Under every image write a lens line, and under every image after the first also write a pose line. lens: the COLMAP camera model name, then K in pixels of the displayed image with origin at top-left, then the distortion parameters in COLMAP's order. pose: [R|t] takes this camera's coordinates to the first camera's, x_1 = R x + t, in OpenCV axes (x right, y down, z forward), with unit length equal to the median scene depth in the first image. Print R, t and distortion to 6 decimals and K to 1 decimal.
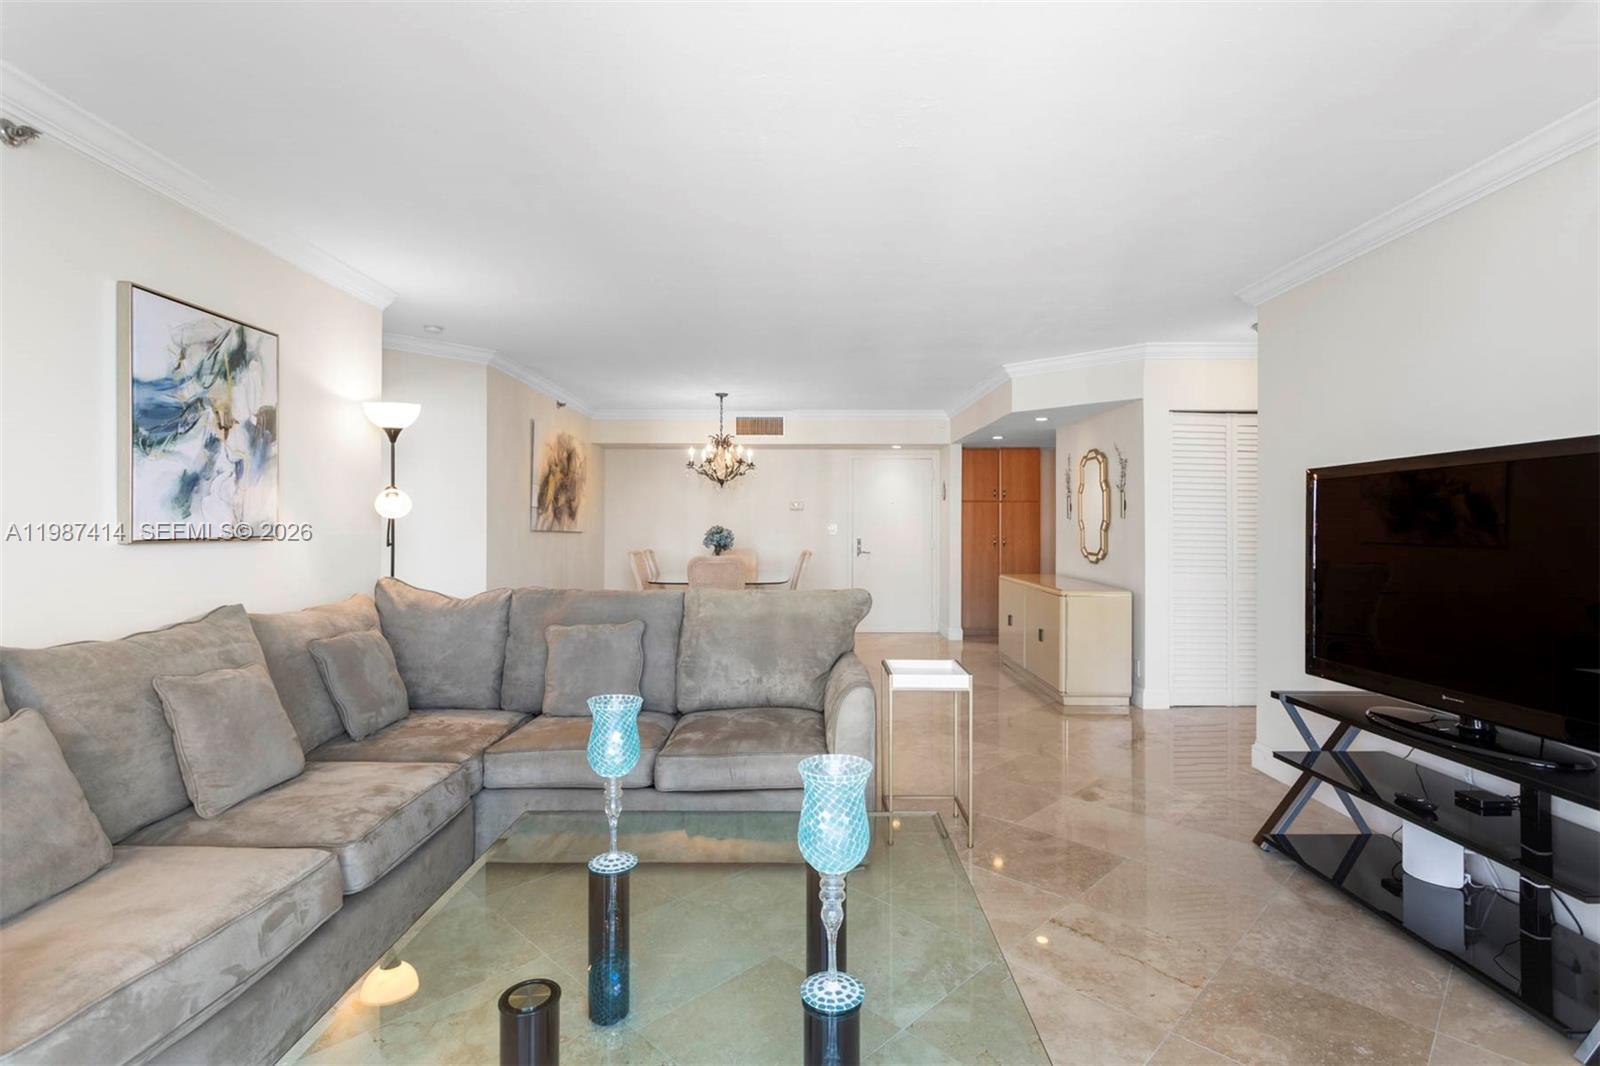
lens RADIAL K [[775.4, 0, 803.7], [0, 775.4, 519.7], [0, 0, 1]] dist [0.023347, 0.000877]
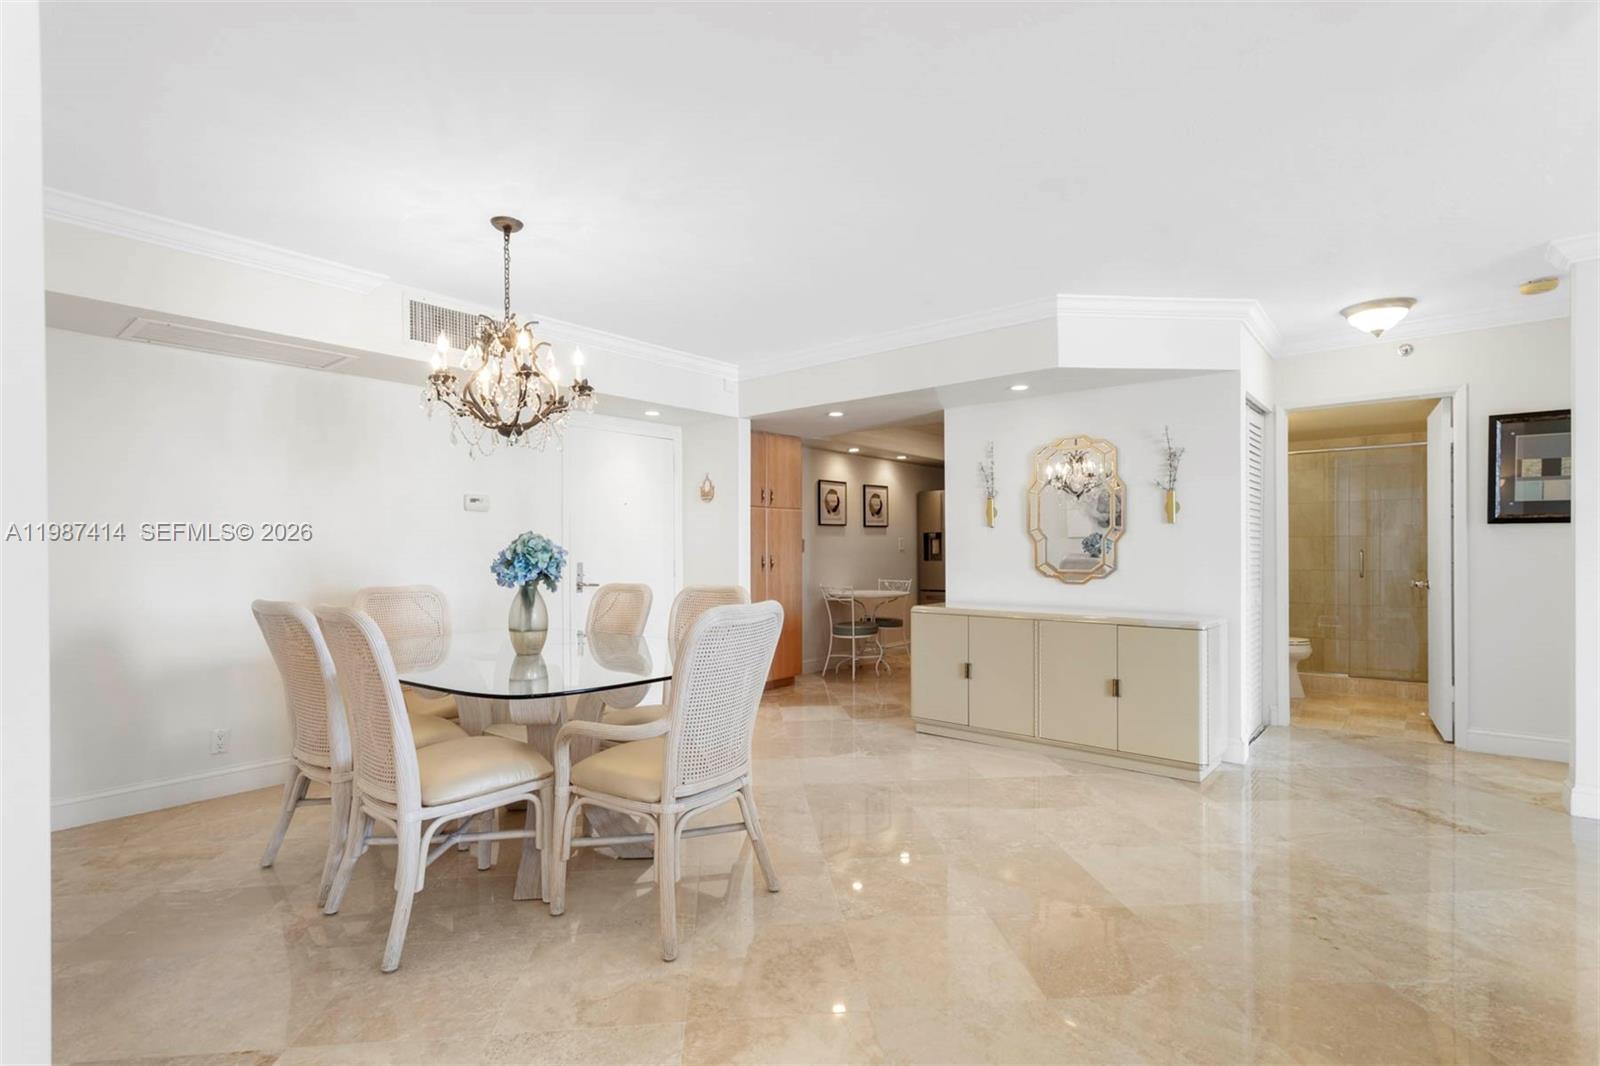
lens RADIAL K [[764.3, 0, 798.4], [0, 764.3, 541.3], [0, 0, 1]] dist [0.008709, 0.000999]
pose [[0.649934, 0.001143, 0.759989, -0.764716], [0.003320, 0.999985, -0.004343, 0.034876], [-0.759983, 0.005346, 0.649921, 1.443651]]
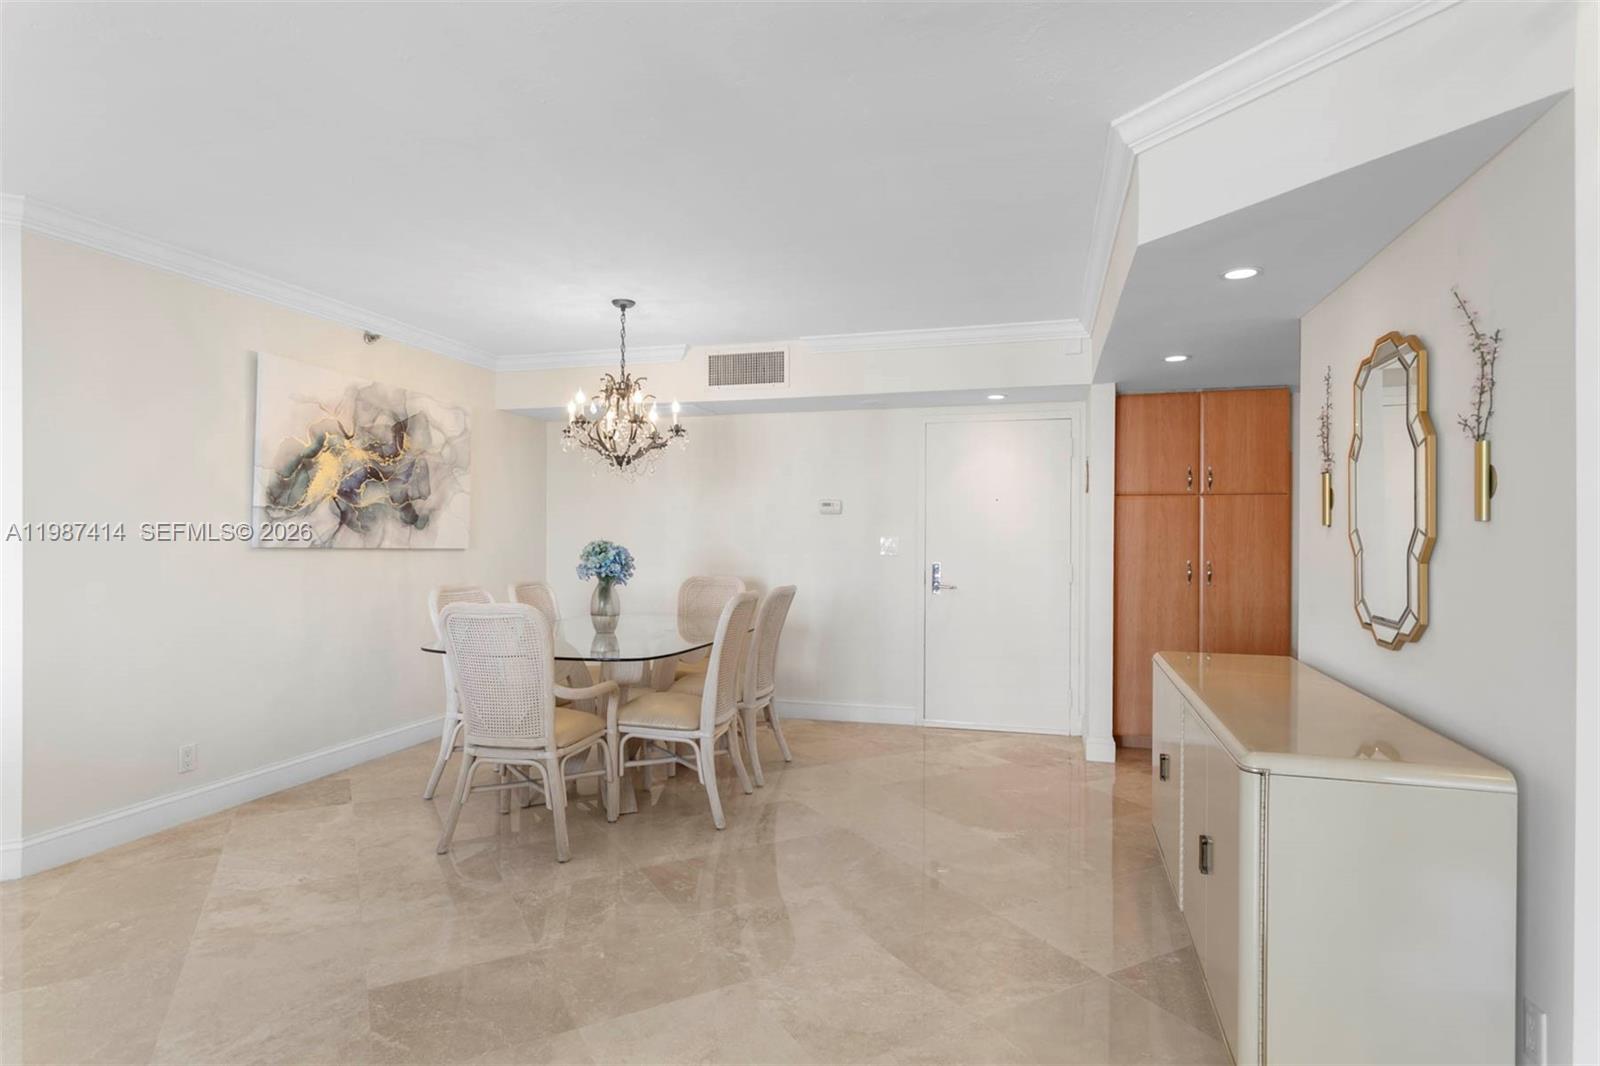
lens RADIAL K [[845.4, 0, 801.3], [0, 845.4, 537.2], [0, 0, 1]] dist [-0.002447, 0.000359]
pose [[0.958256, 0.002462, -0.285902, 0.447513], [-0.000226, 0.999969, 0.007854, 0.002635], [0.285913, -0.007462, 0.958227, 1.091830]]
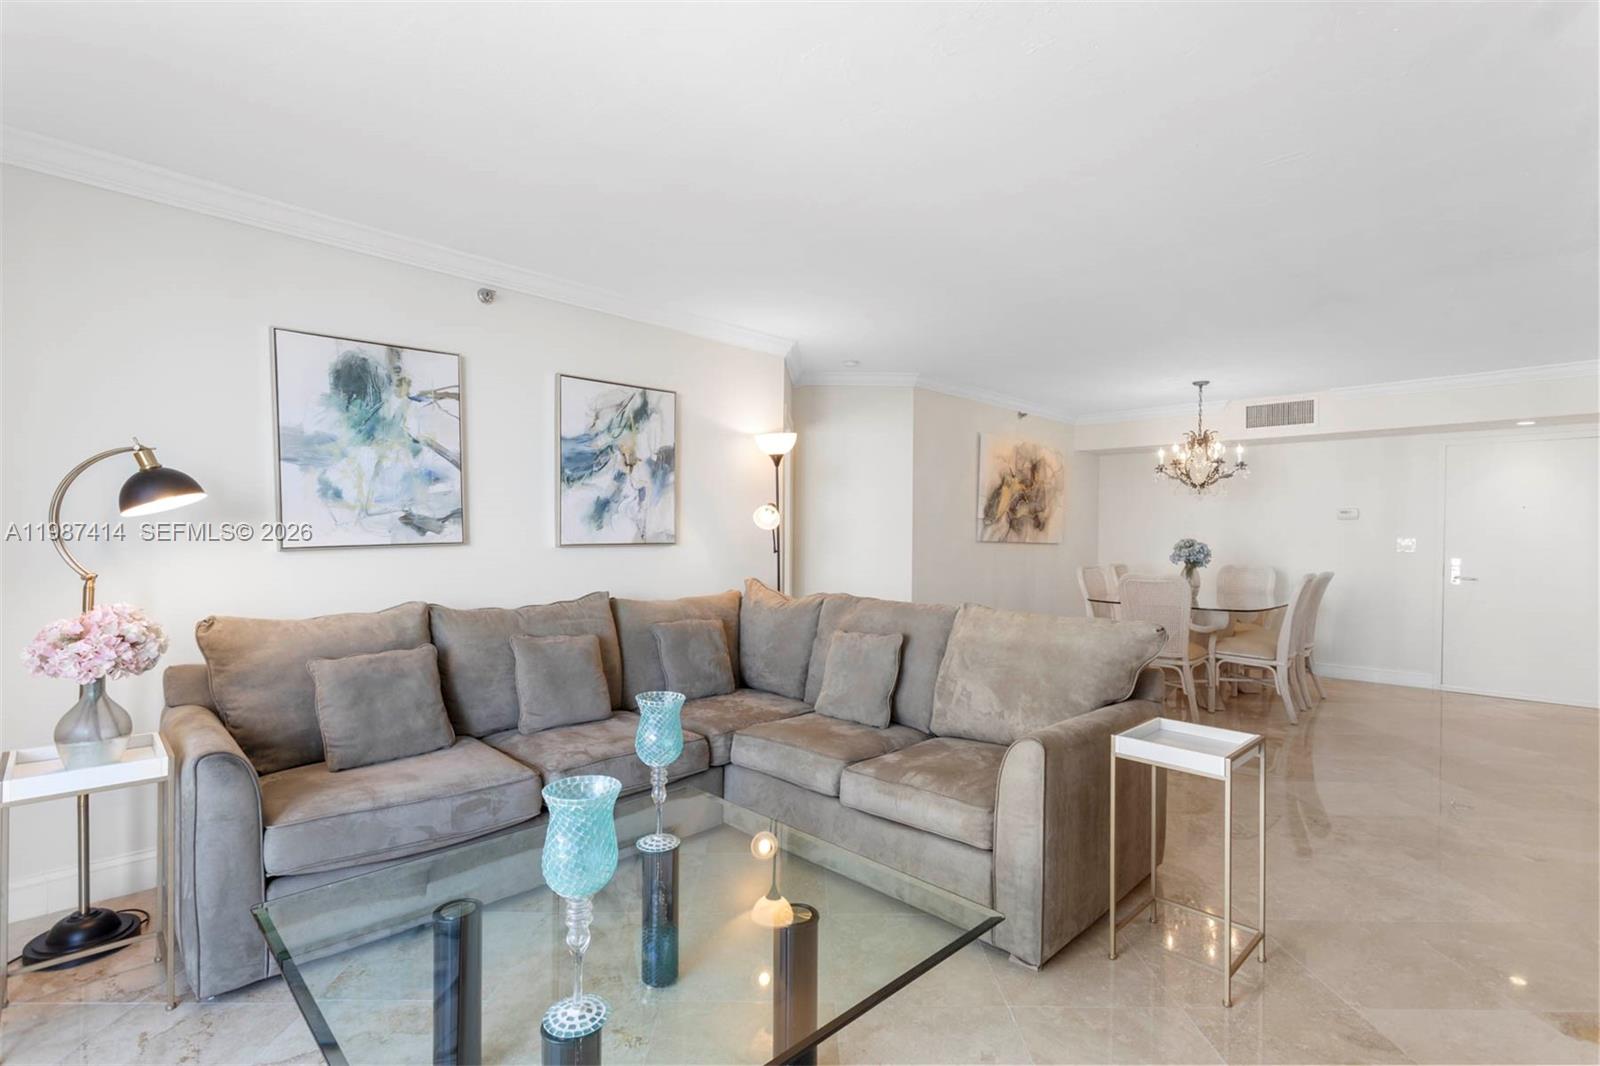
lens RADIAL K [[764.3, 0, 798.4], [0, 764.3, 541.3], [0, 0, 1]] dist [0.008709, 0.000999]
pose [[0.705883, 0.012769, -0.708213, 0.421005], [-0.002003, 0.999869, 0.016031, -0.003695], [0.708325, -0.009898, 0.705817, 0.243392]]
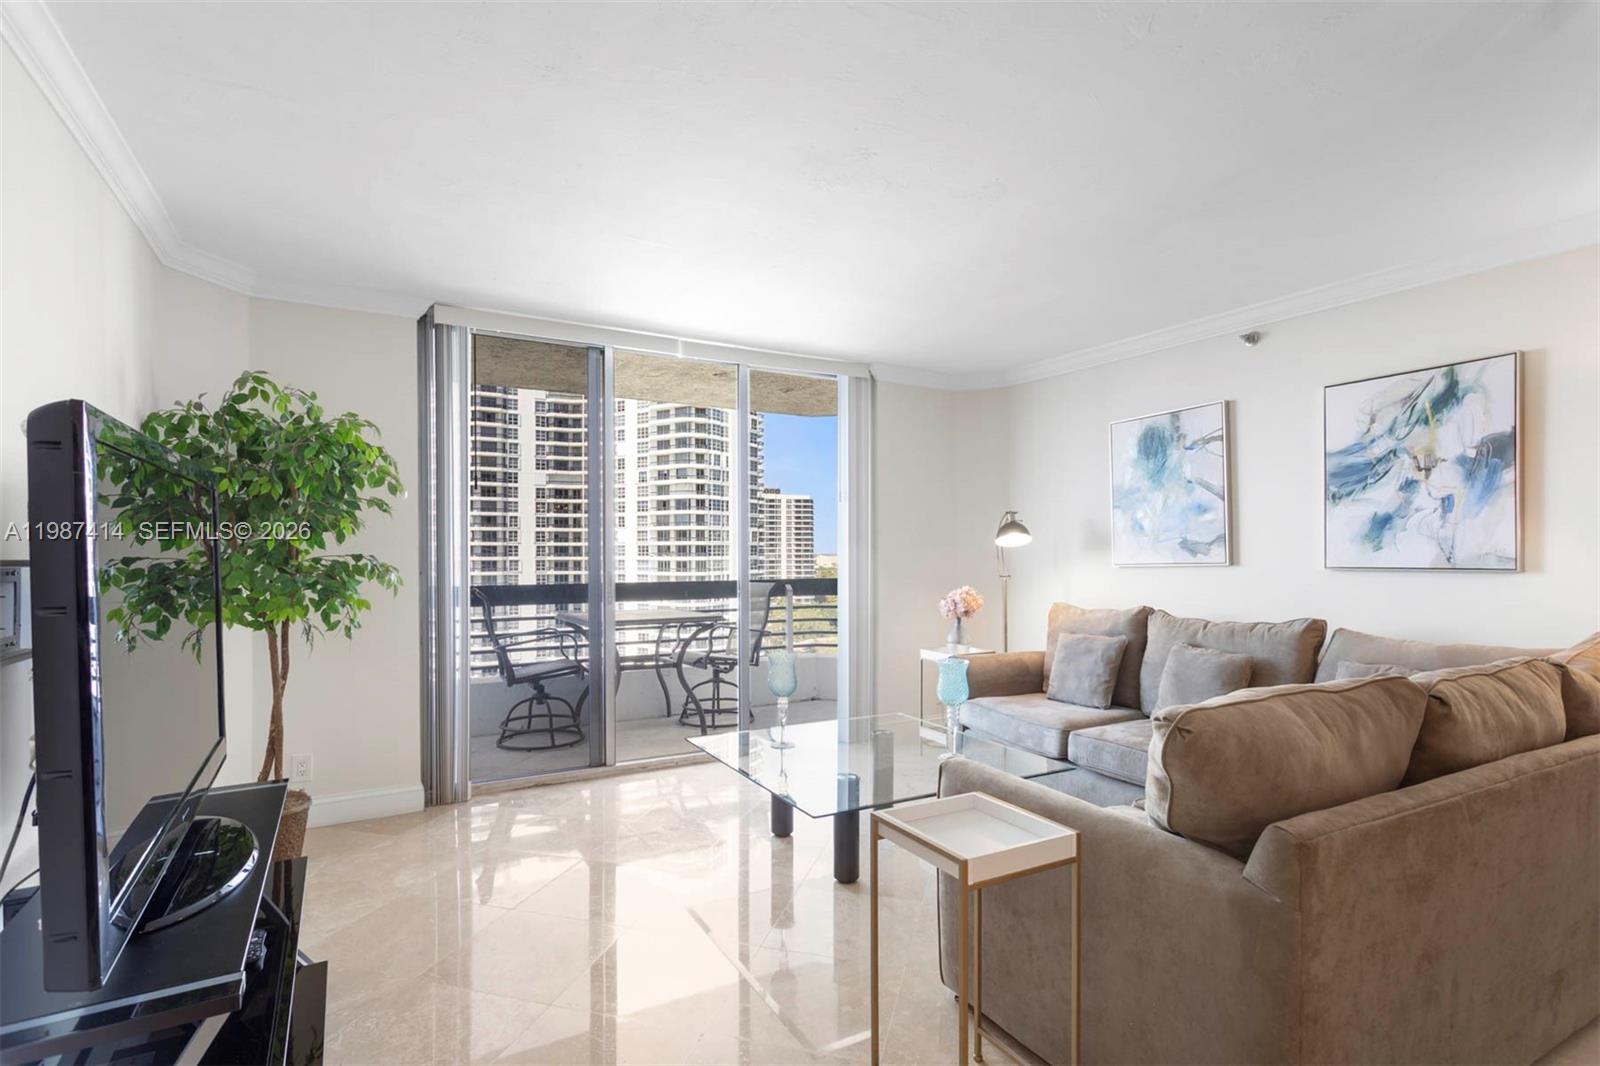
lens RADIAL K [[779.2, 0, 797.3], [0, 779.2, 549.0], [0, 0, 1]] dist [-0.005409, 0.001644]
pose [[-0.876715, -0.004028, -0.480993, 0.539317], [0.000838, 0.999951, -0.009902, 0.005240], [0.481009, -0.009084, -0.876668, 1.474838]]
